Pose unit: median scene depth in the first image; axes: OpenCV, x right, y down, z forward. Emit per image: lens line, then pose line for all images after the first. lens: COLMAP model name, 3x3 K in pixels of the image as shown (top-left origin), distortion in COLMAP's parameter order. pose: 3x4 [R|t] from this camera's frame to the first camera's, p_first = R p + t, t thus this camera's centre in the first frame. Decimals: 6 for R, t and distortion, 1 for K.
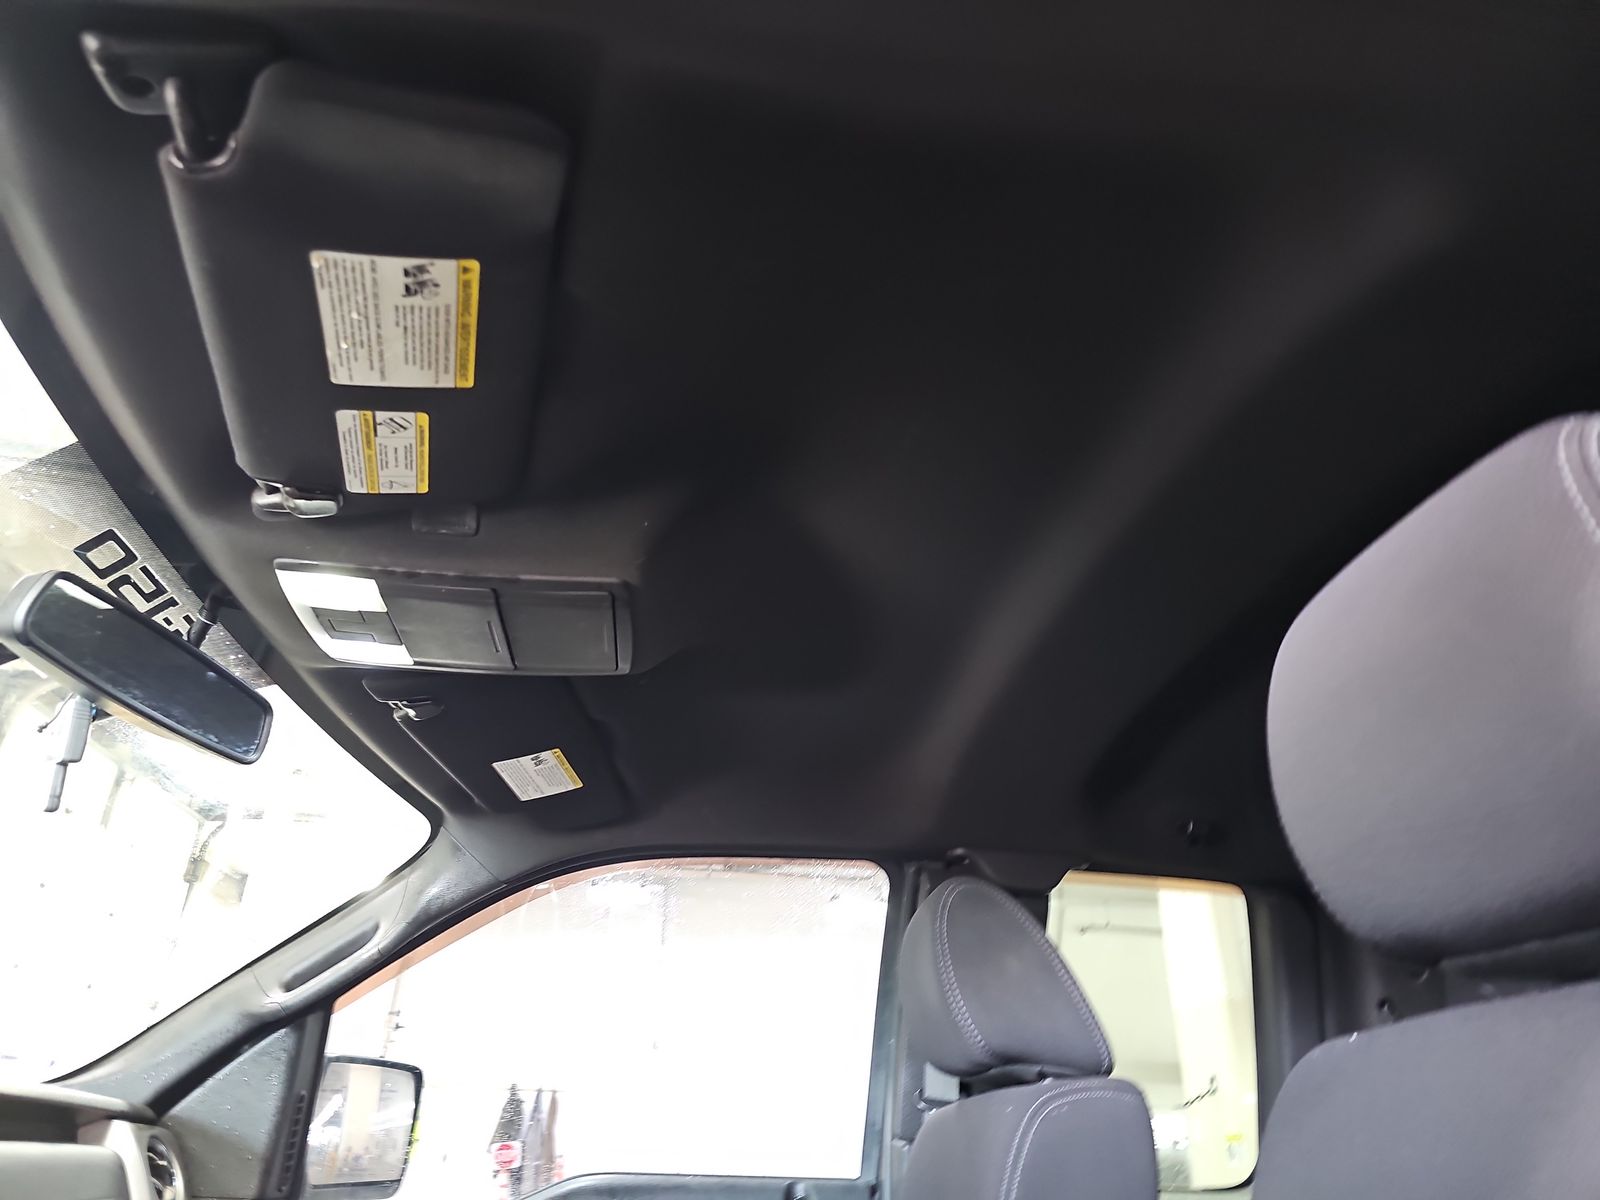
lens RADIAL K [[1037.7, 0, 800.0], [0, 1037.7, 600.0], [0, 0, 1]] dist [0.035429, -0.044984]
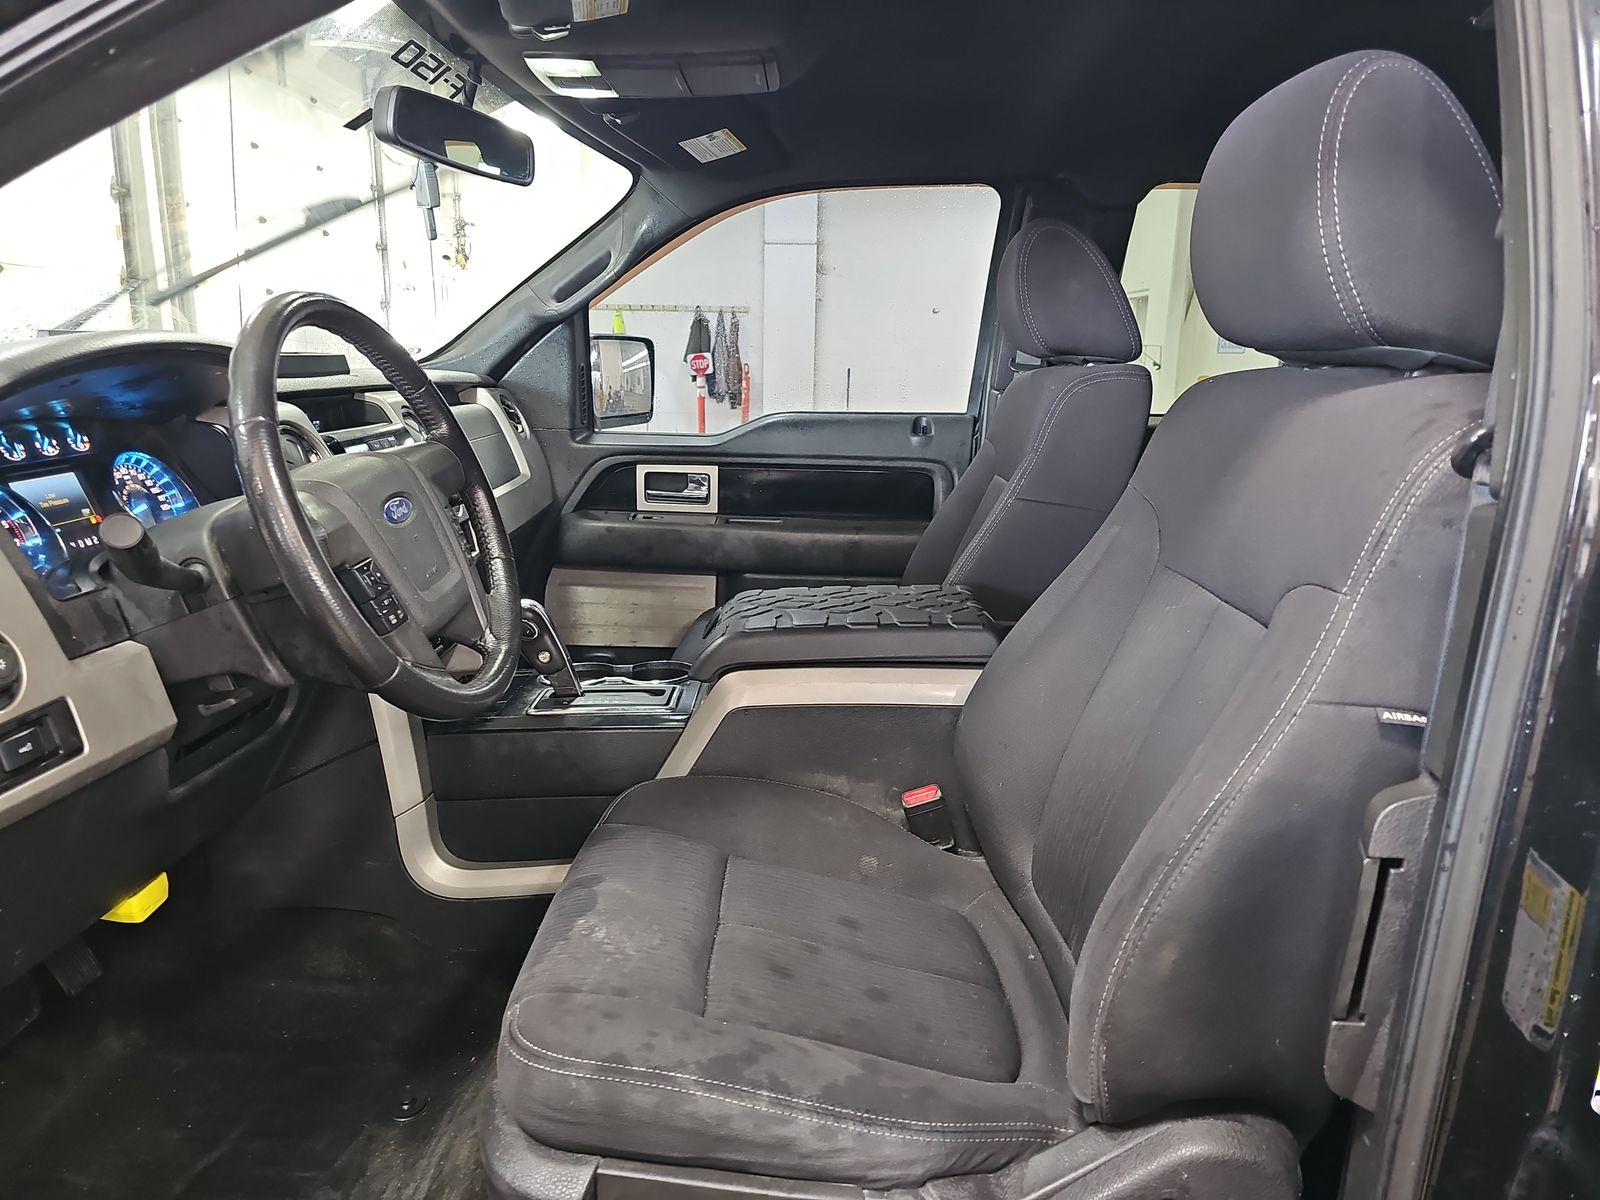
lens RADIAL K [[1090.3, 0, 793.7], [0, 1090.3, 586.9], [0, 0, 1]] dist [-0.002476, -0.002031]
pose [[0.988315, 0.028180, -0.149795, 0.059034], [0.075344, 0.763978, 0.640828, -0.255179], [0.132498, -0.644627, 0.752928, -0.325198]]
